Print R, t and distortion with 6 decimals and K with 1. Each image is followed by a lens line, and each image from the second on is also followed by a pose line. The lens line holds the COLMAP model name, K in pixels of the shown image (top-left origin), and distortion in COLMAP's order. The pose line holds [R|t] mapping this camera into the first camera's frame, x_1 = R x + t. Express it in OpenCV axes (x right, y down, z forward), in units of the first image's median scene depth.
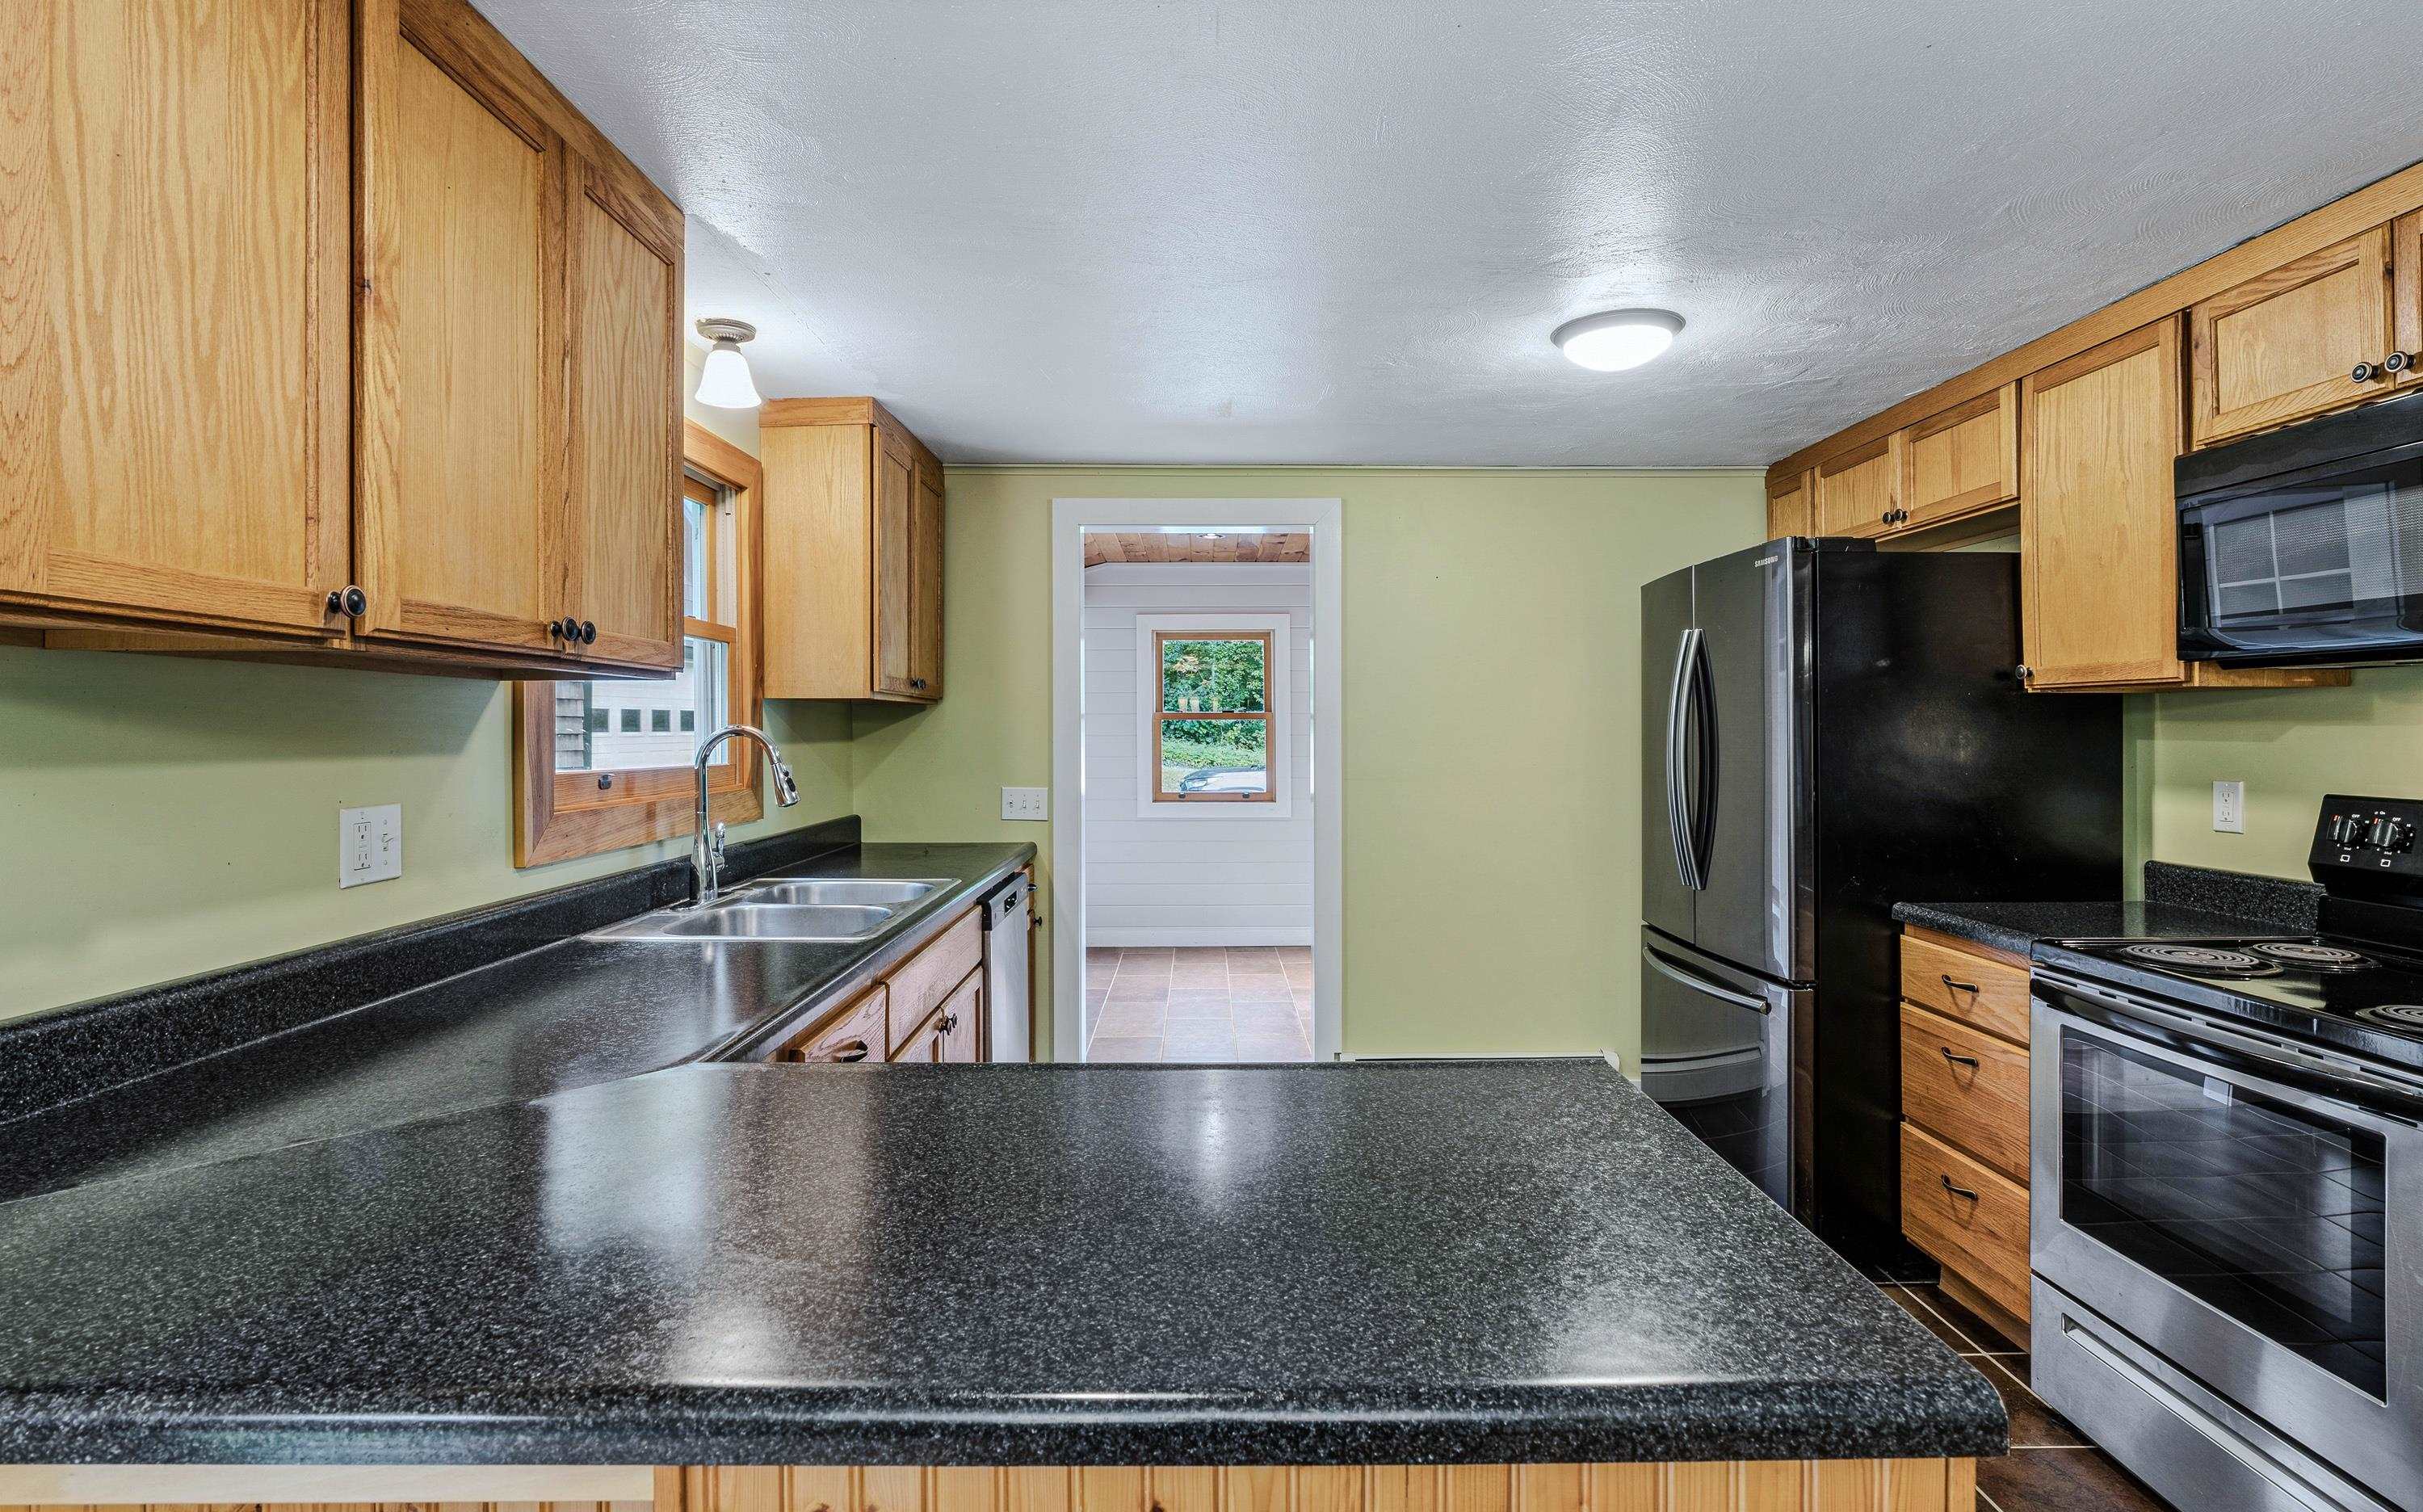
lens RADIAL K [[1123.8, 0, 1204.1], [0, 1123.8, 726.6], [0, 0, 1]] dist [0.001006, 0.000583]
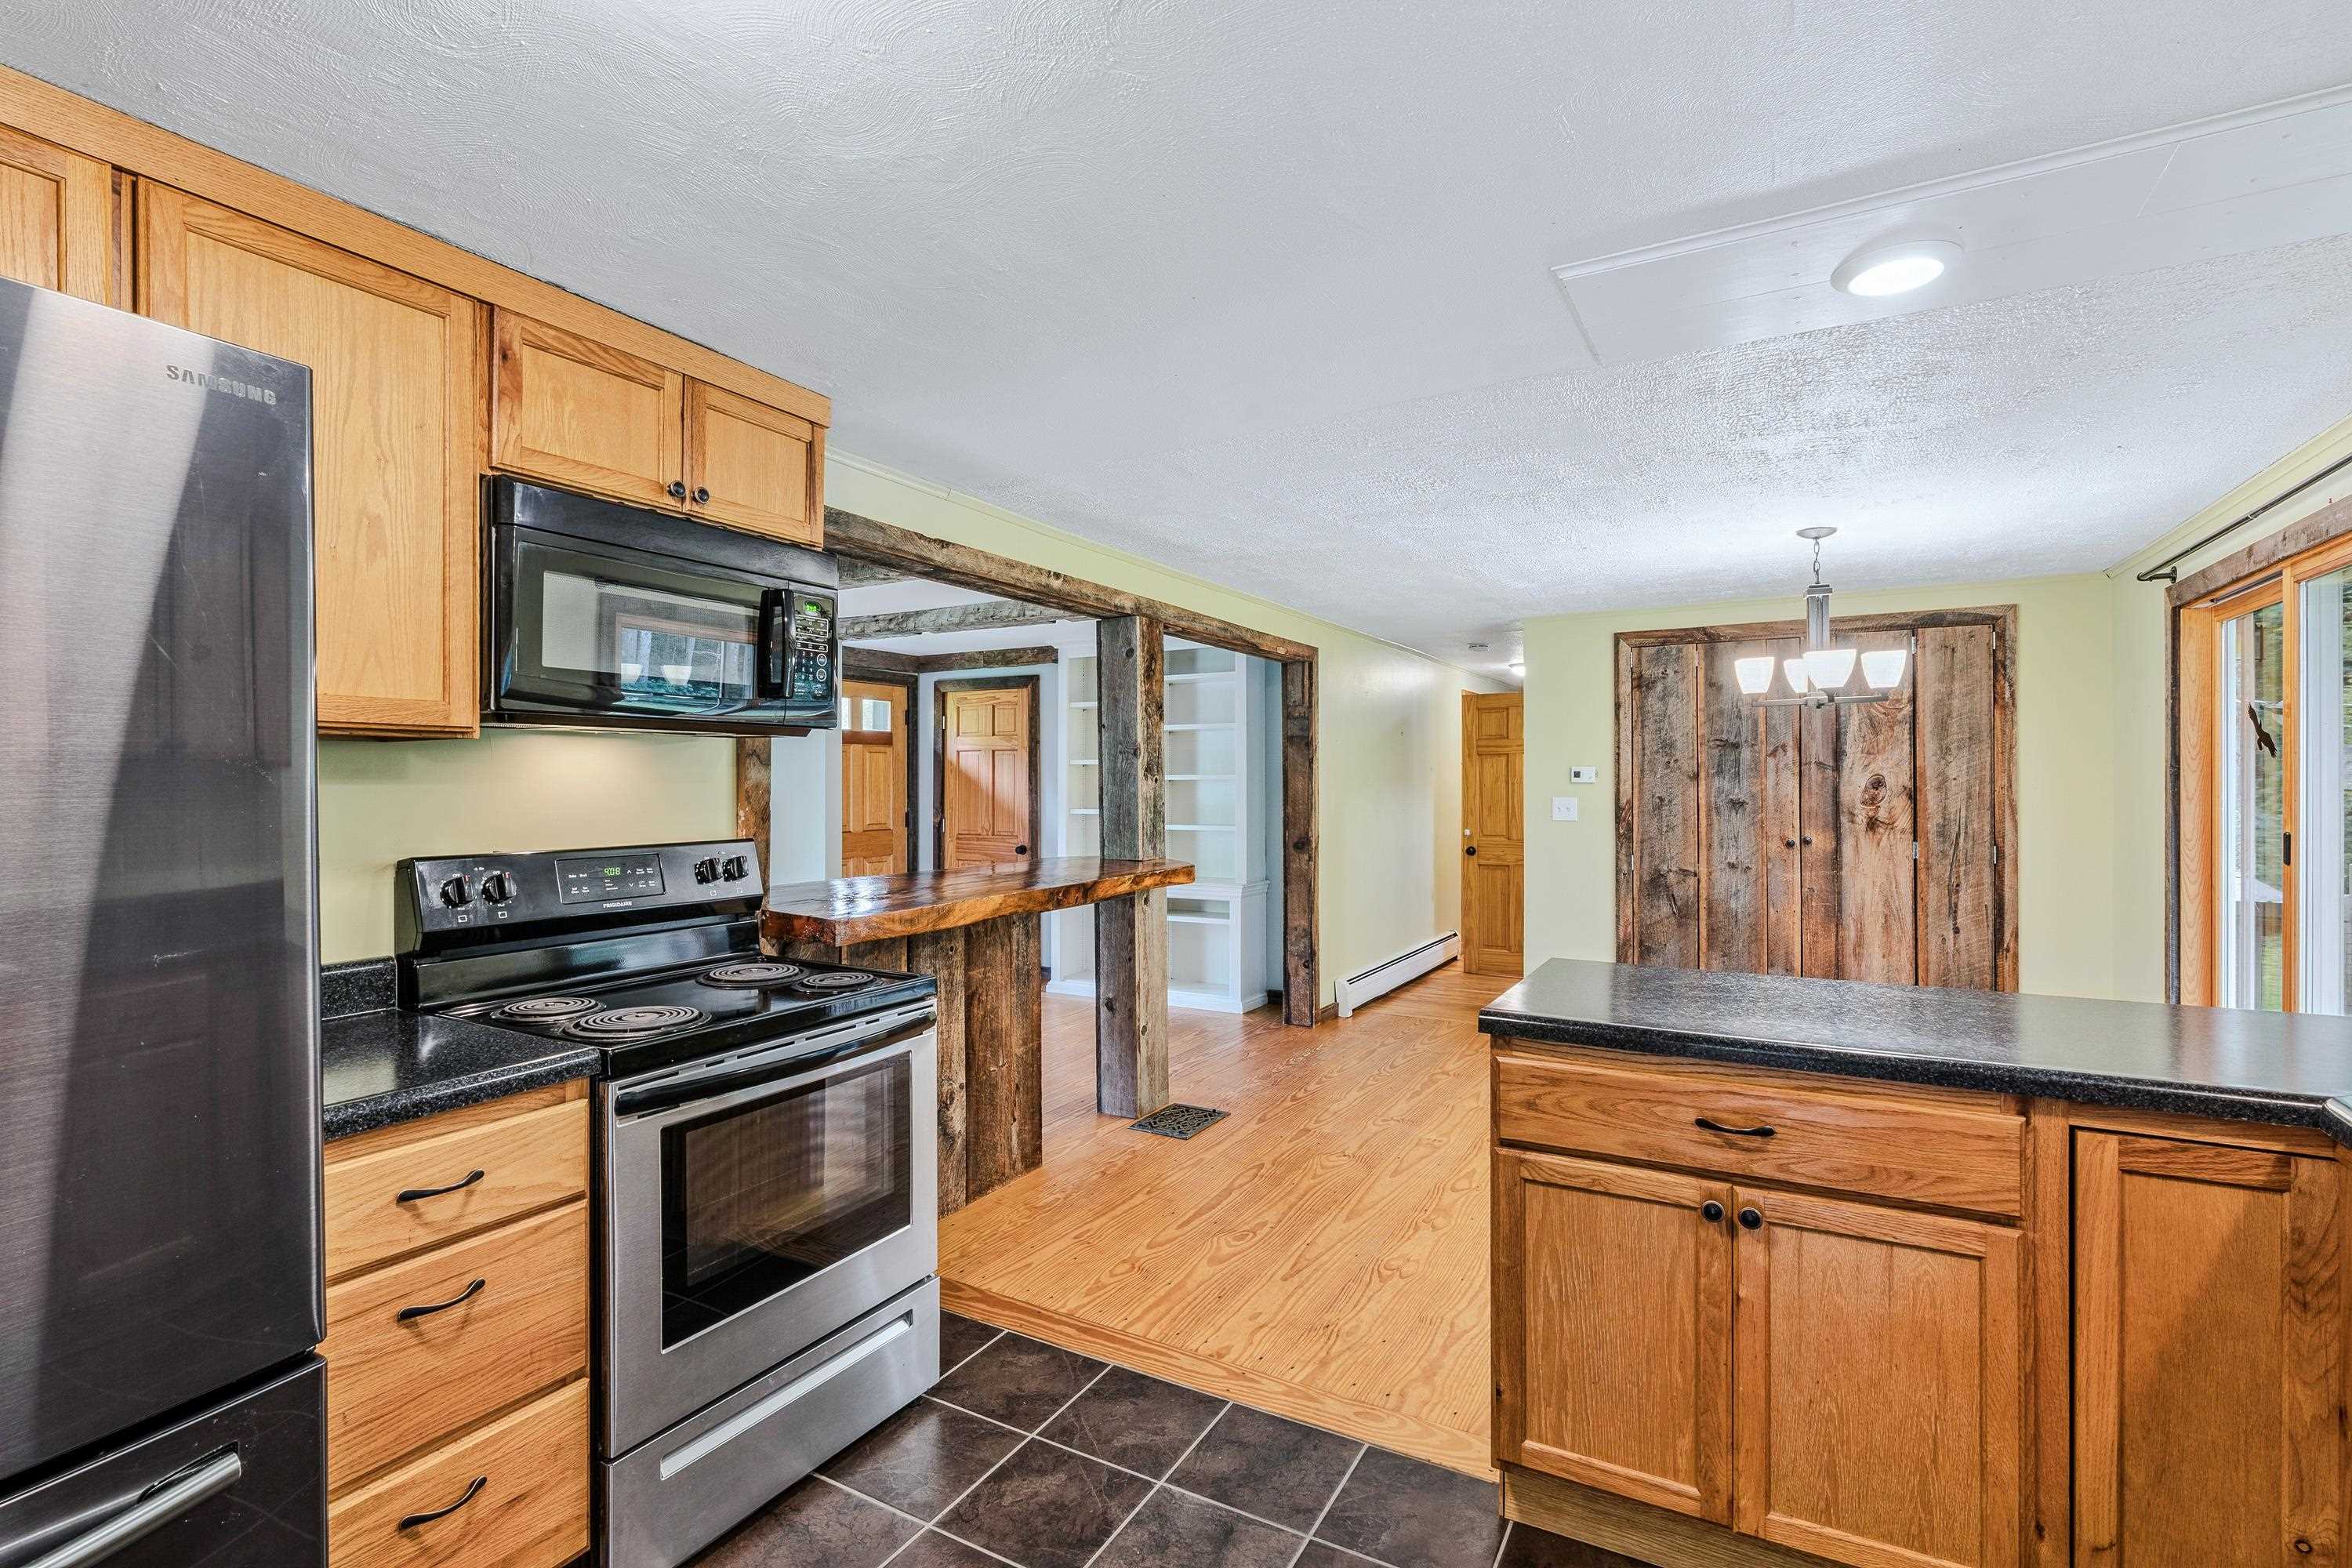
lens RADIAL K [[1077.8, 0, 1184.1], [0, 1077.8, 782.4], [0, 0, 1]] dist [-0.003718, 0.003779]
pose [[-0.871877, 0.002255, 0.489719, -0.000442], [0.001892, 0.999997, -0.001236, -0.000446], [-0.489721, -0.000151, -0.871879, 1.774029]]
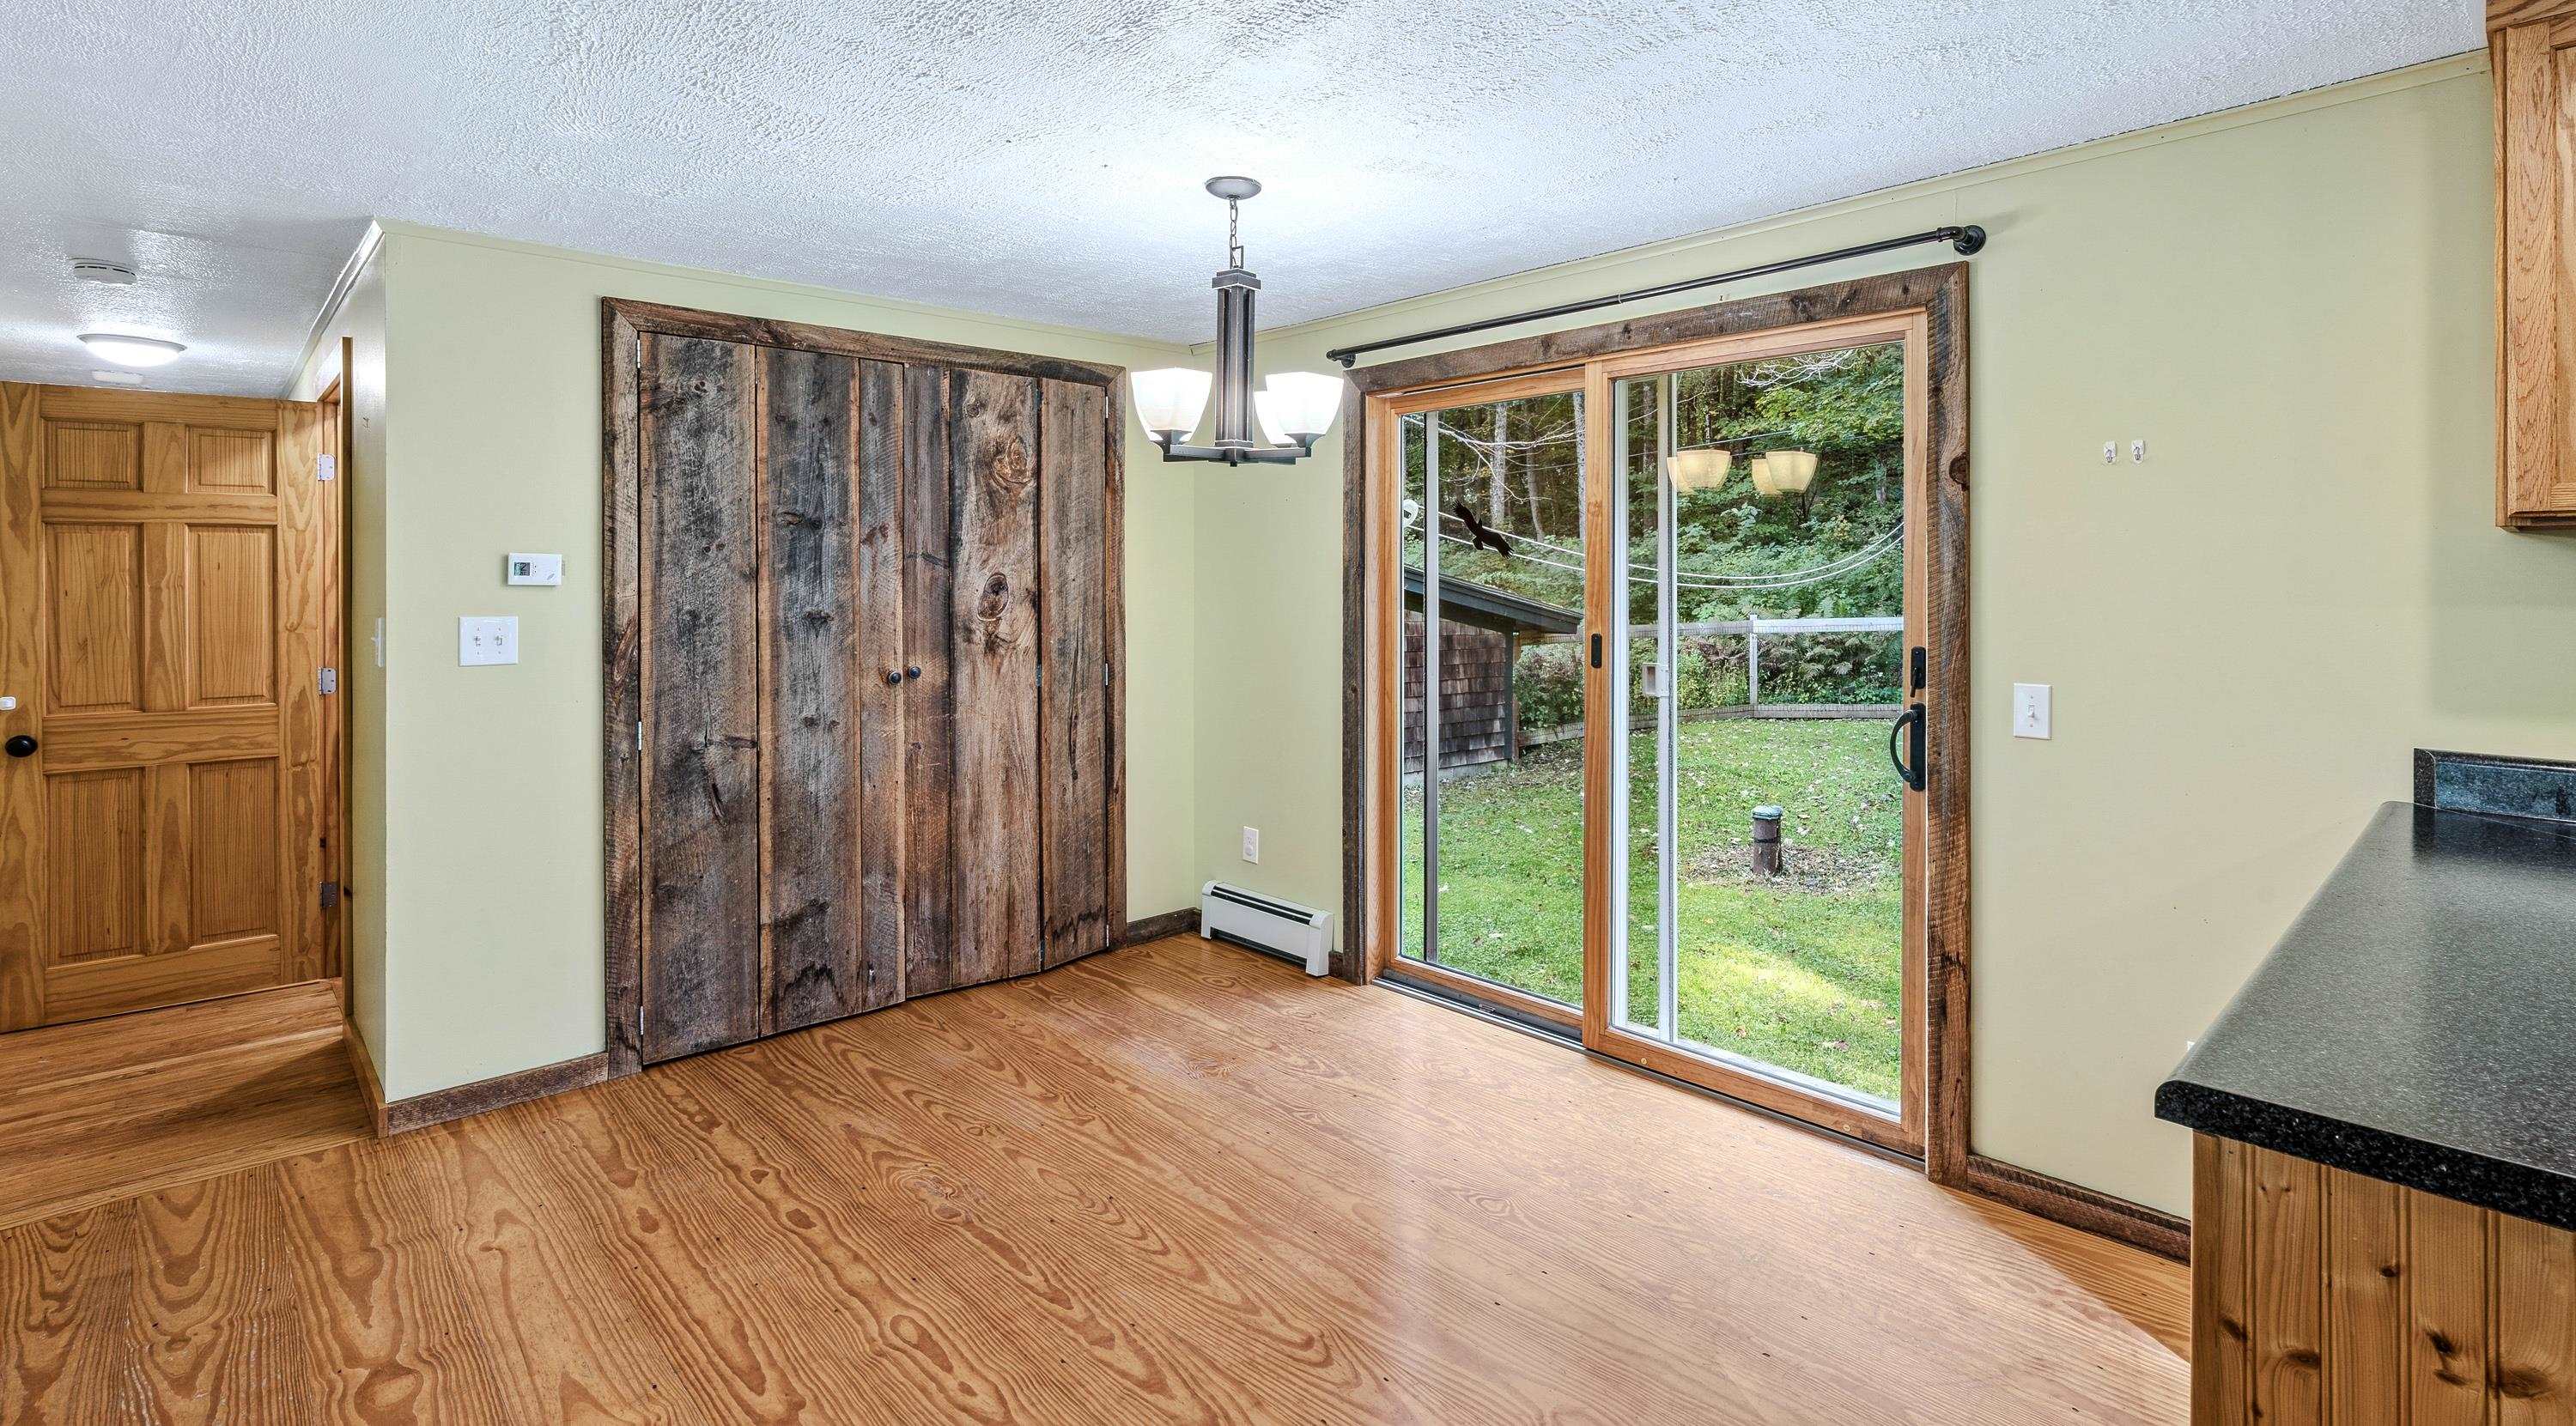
lens RADIAL K [[1204.4, 0, 1297.5], [0, 1204.4, 580.2], [0, 0, 1]] dist [-0.000416, -0.000092]
pose [[-0.727127, 0.001499, -0.686501, 0.909399], [0.003511, 0.999993, -0.001536, -0.002734], [0.686494, -0.003527, -0.727127, 0.490514]]
